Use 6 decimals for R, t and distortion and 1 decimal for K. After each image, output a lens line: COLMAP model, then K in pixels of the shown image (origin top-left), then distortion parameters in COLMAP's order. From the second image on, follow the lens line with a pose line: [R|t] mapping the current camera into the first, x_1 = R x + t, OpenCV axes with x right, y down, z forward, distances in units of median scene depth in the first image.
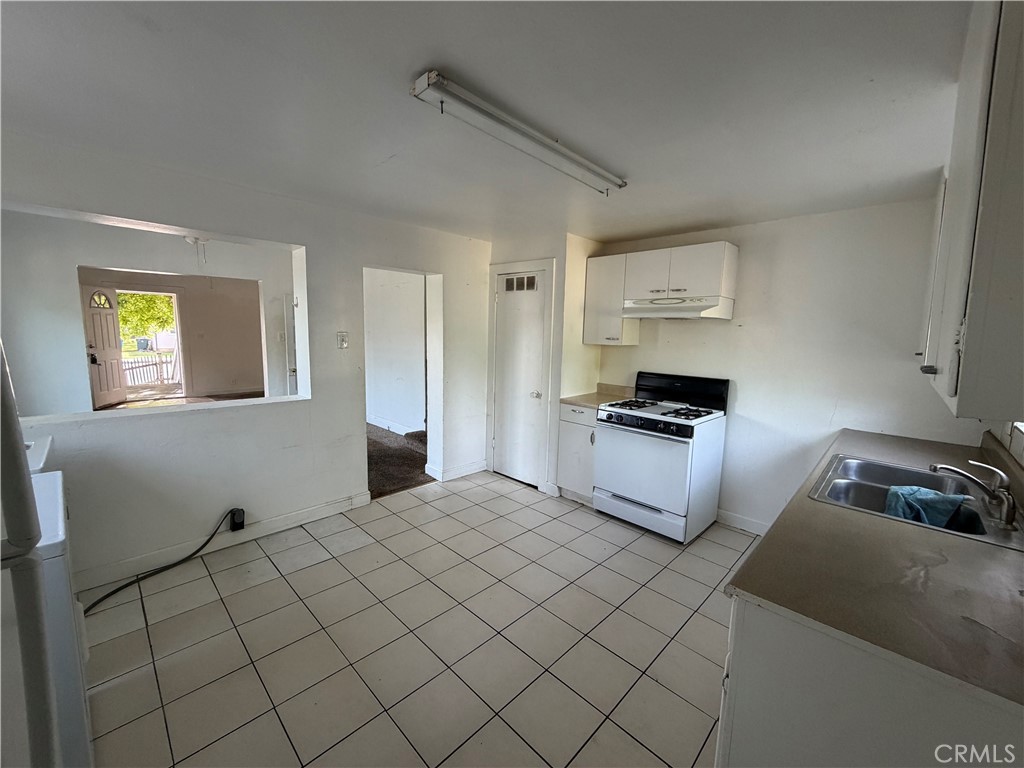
lens RADIAL K [[407.5, 0, 507.1], [0, 407.5, 383.8], [0, 0, 1]] dist [0.002591, 0.000295]
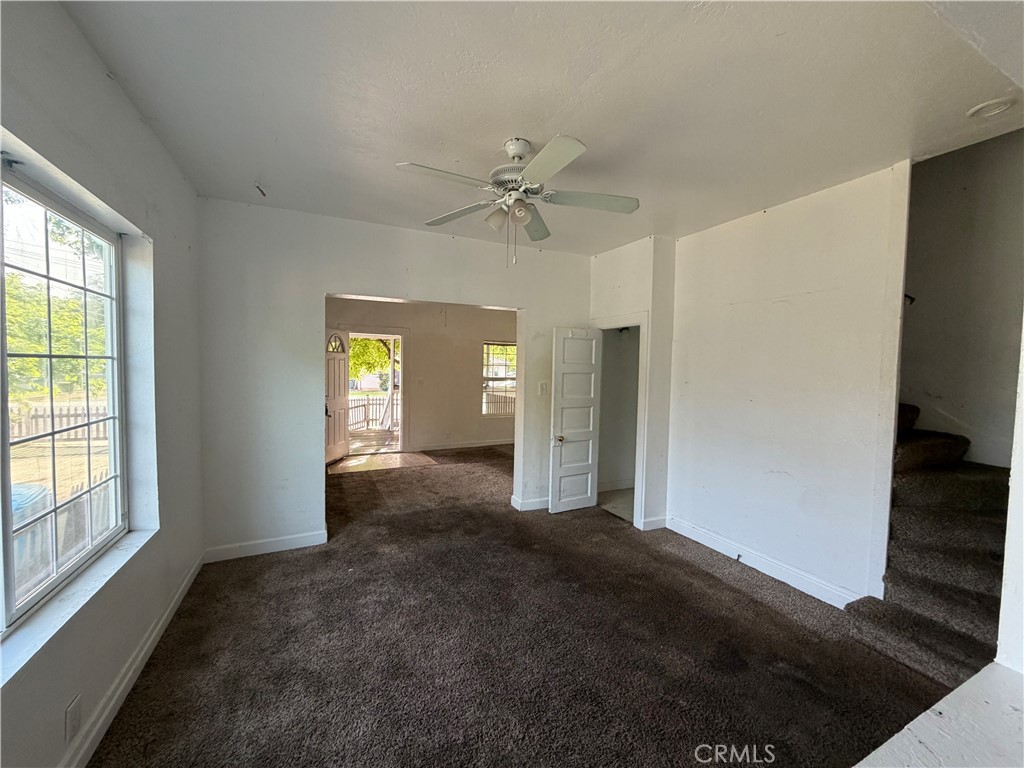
lens RADIAL K [[407.5, 0, 515.8], [0, 407.5, 385.2], [0, 0, 1]] dist [0.002591, 0.000295]
pose [[0.943951, 0.009501, -0.329950, -0.313201], [-0.041537, 0.995059, -0.090182, -0.047940], [0.327463, 0.098833, 0.939681, 0.285075]]
